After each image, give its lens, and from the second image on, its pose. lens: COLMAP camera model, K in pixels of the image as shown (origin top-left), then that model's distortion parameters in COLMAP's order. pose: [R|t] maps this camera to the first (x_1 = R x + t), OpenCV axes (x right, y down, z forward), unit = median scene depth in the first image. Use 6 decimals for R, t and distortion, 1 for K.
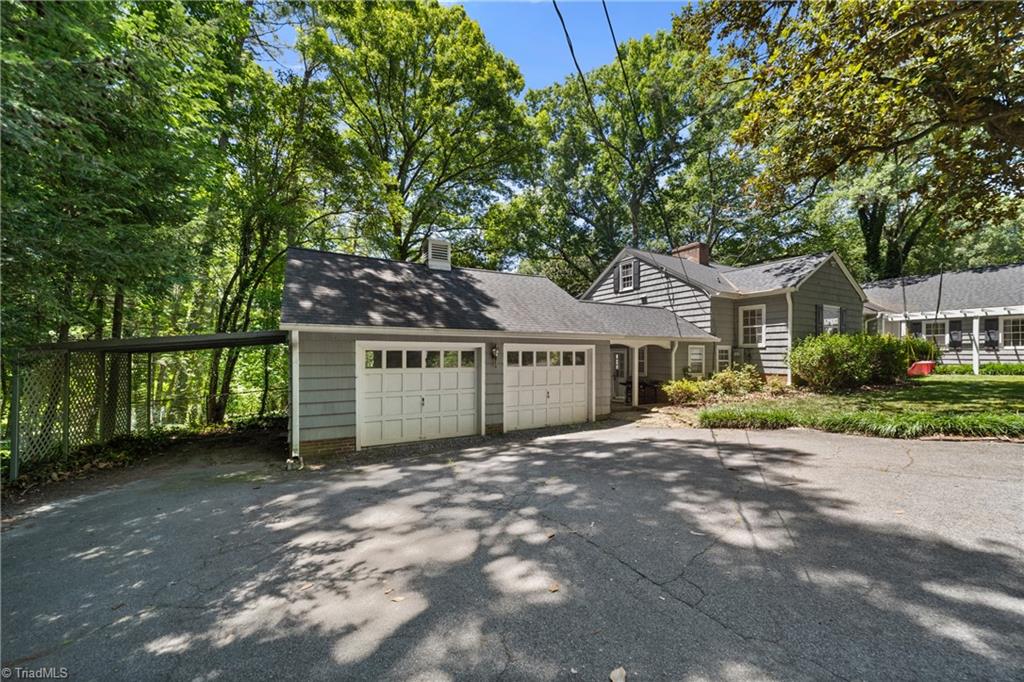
lens RADIAL K [[426.5, 0, 512.0], [0, 426.5, 341.0], [0, 0, 1]] dist [-0.001727, -0.000199]
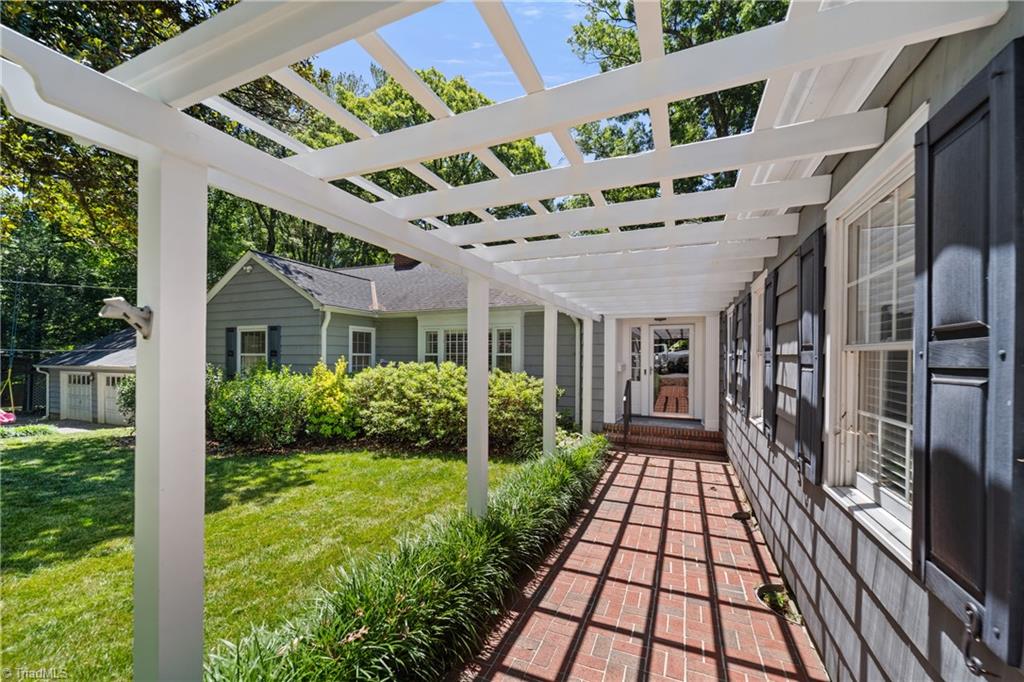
lens RADIAL K [[409.8, 0, 506.8], [0, 409.8, 363.8], [0, 0, 1]] dist [0.000983, 0.000083]
pose [[0.616520, 0.001424, -0.787338, 2.754109], [0.016531, 0.999755, 0.014752, -0.032808], [0.787166, -0.022110, 0.616345, 1.496029]]
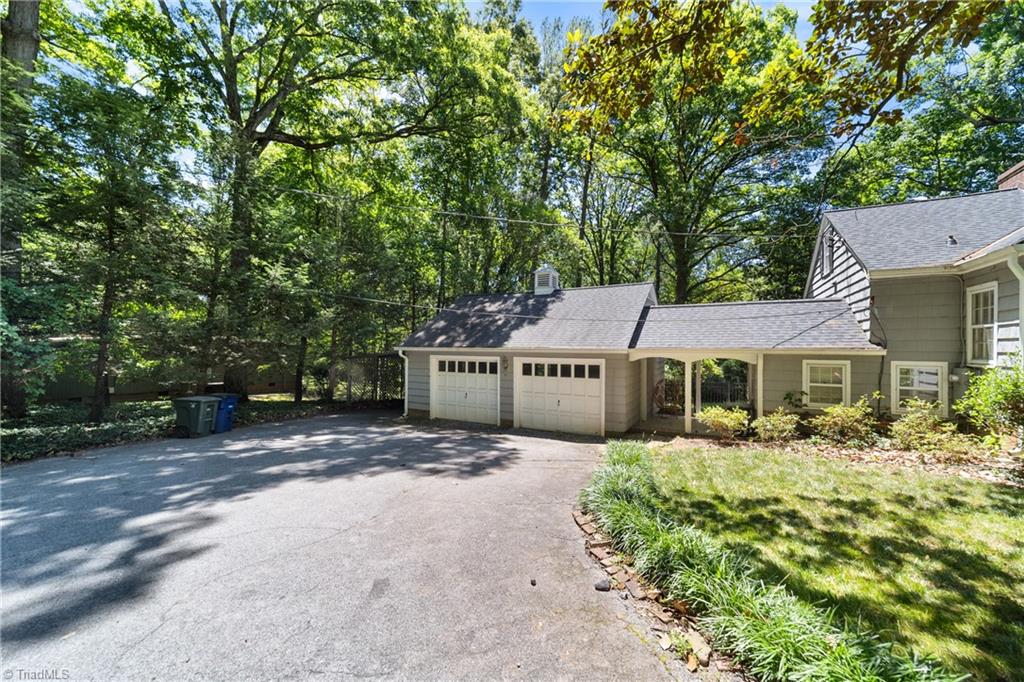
lens RADIAL K [[426.5, 0, 512.0], [0, 426.5, 341.0], [0, 0, 1]] dist [-0.001727, -0.000199]
pose [[0.476527, -0.006984, -0.879132, 1.279607], [0.027117, 0.999609, 0.006757, -0.059951], [0.878741, -0.027059, 0.476530, 0.463278]]
